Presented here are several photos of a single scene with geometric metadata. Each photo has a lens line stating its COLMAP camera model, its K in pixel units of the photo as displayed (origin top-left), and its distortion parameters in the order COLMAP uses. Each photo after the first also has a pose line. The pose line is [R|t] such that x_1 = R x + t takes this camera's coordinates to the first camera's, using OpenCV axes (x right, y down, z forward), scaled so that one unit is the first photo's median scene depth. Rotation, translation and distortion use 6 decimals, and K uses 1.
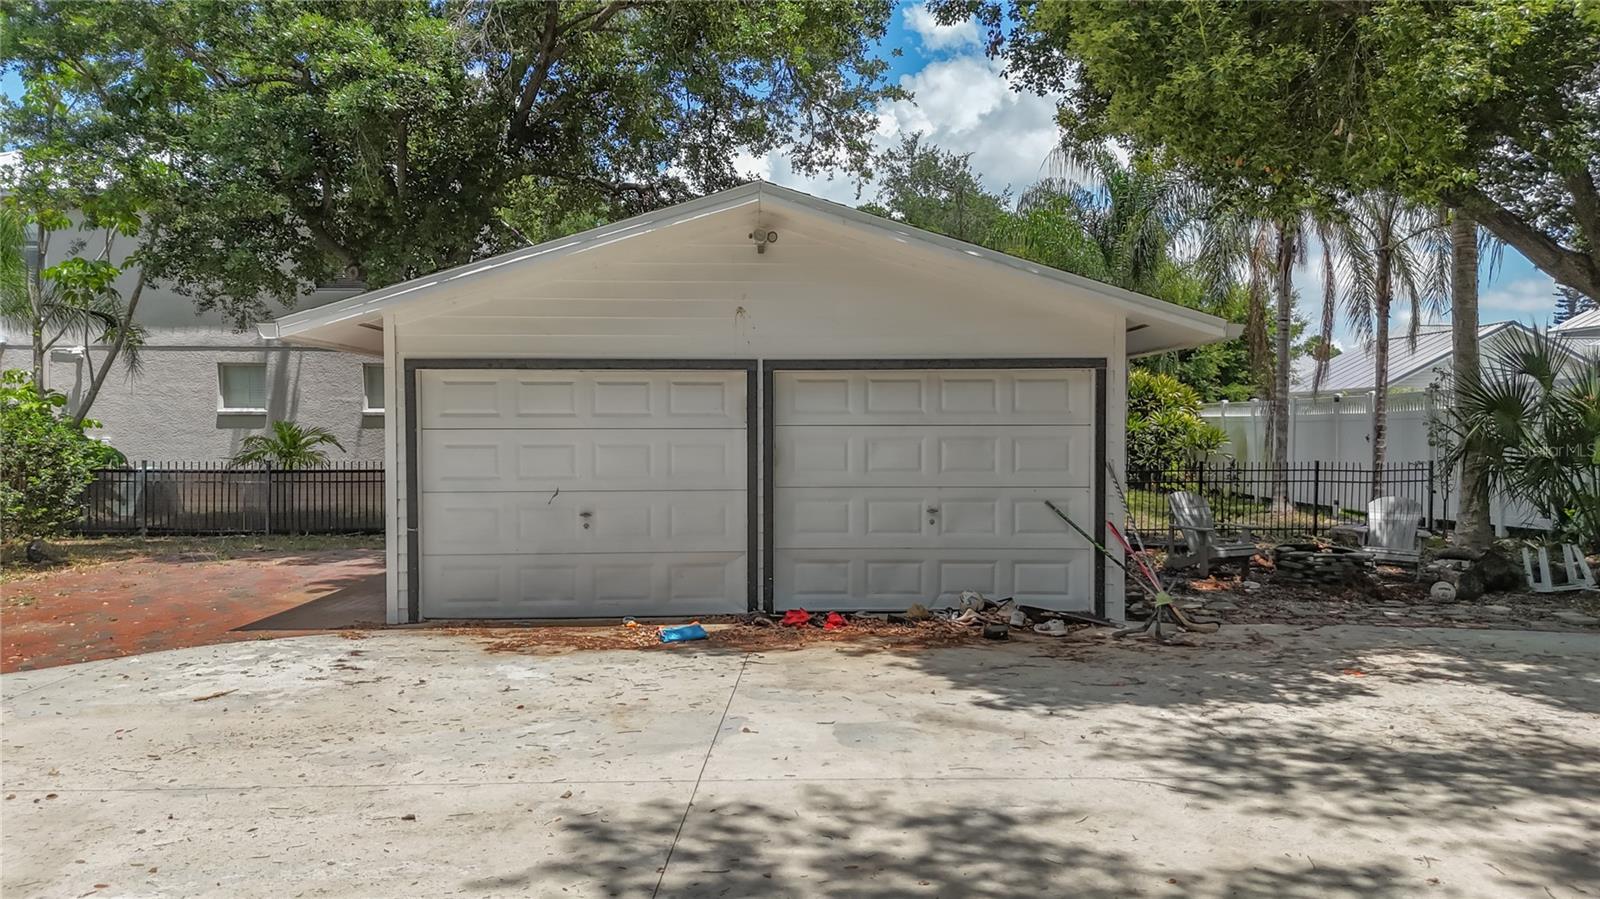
lens RADIAL K [[1188.0, 0, 797.5], [0, 1188.0, 451.0], [0, 0, 1]] dist [0.036656, -0.043211]
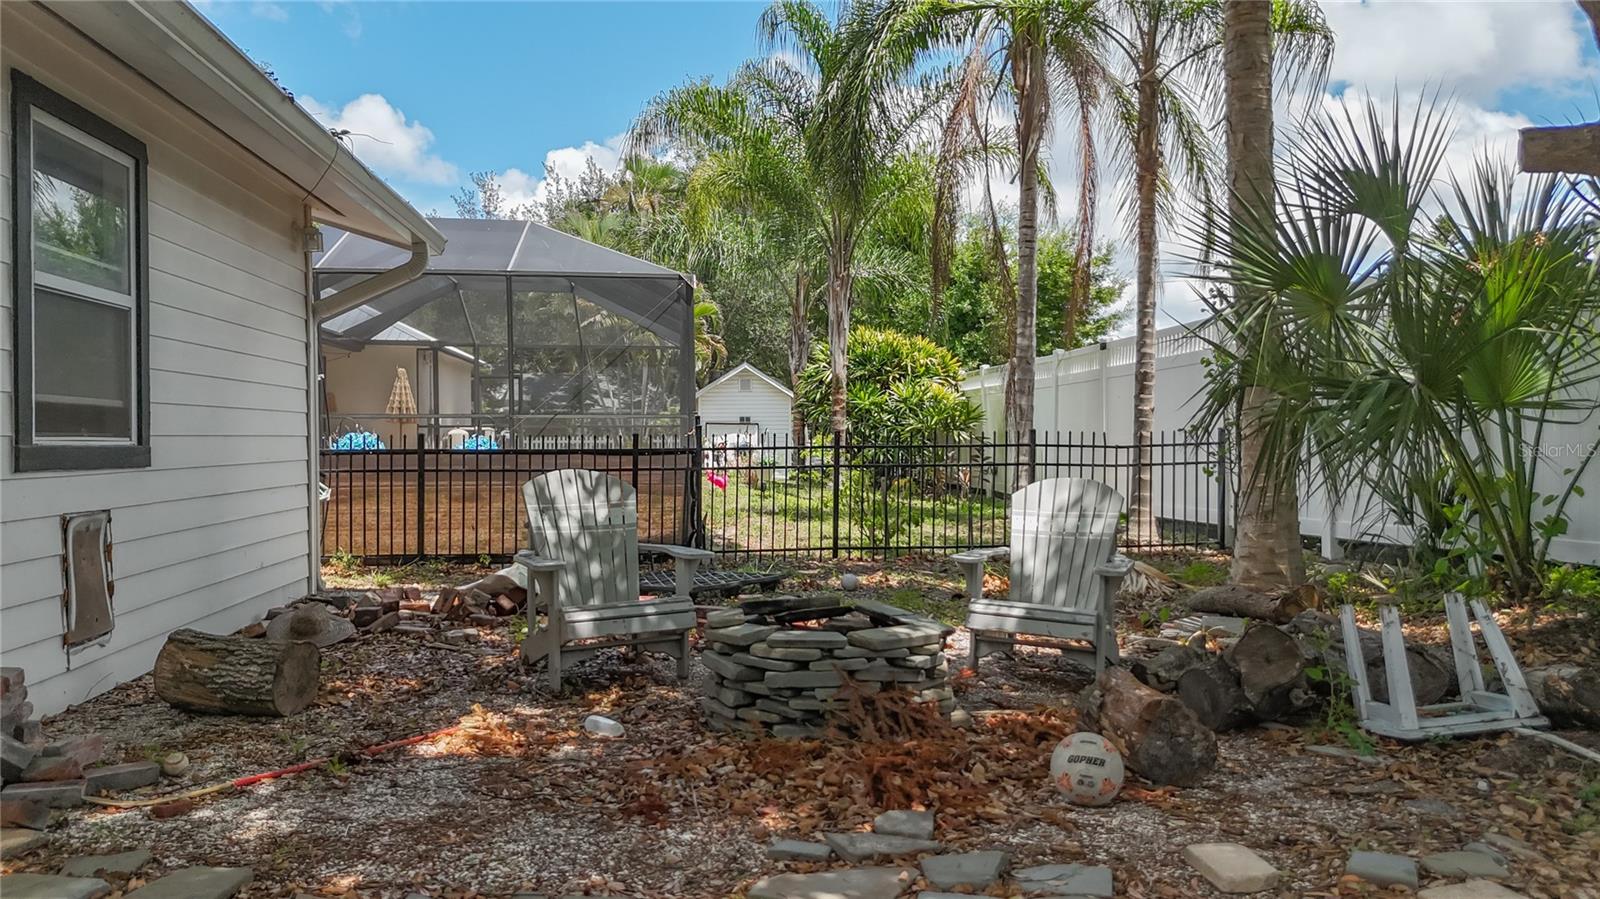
lens RADIAL K [[1188.0, 0, 805.0], [0, 1188.0, 447.1], [0, 0, 1]] dist [0.036656, -0.043211]
pose [[0.996019, -0.006805, 0.088881, 0.366786], [0.008029, 0.999878, -0.013420, 0.031998], [-0.088779, 0.014080, 0.995952, 0.580405]]
